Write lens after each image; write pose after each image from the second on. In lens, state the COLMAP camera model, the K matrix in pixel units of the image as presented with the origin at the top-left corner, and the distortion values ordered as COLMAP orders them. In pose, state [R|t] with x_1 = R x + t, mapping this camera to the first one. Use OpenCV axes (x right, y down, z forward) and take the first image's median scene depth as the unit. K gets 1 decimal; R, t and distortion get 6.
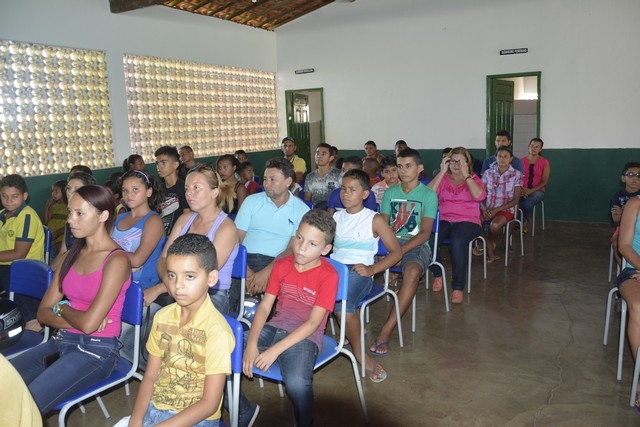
lens RADIAL K [[496.5, 0, 320.0], [0, 496.5, 213.5], [0, 0, 1]] dist [-0.155797, 0.127253]
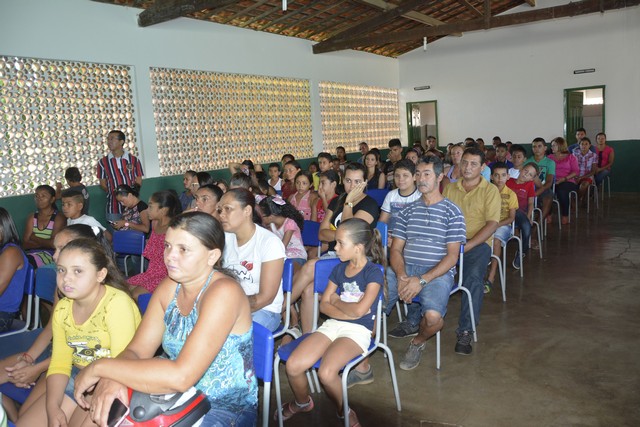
lens RADIAL K [[496.5, 0, 320.0], [0, 496.5, 213.5], [0, 0, 1]] dist [-0.155797, 0.127253]
pose [[0.995576, -0.011812, -0.093216, -0.211823], [0.010638, 0.999858, -0.013080, 0.075055], [0.093357, 0.012031, 0.995560, -0.392459]]
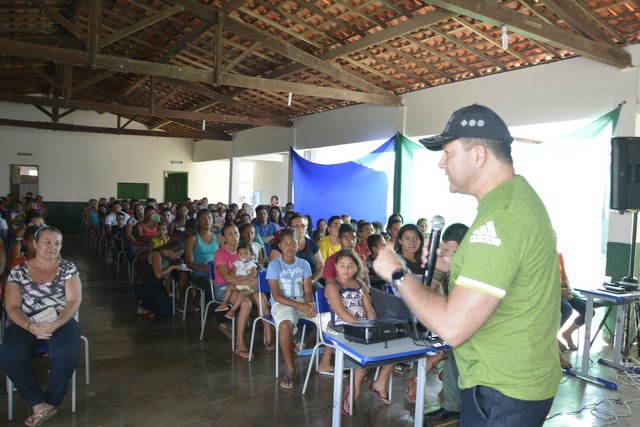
lens RADIAL K [[496.5, 0, 320.0], [0, 496.5, 213.5], [0, 0, 1]] dist [-0.155797, 0.127253]
pose [[0.466827, 0.017598, 0.884174, -0.742893], [0.102889, 0.991932, -0.074066, 0.182945], [-0.878343, 0.125547, 0.461250, -0.938982]]
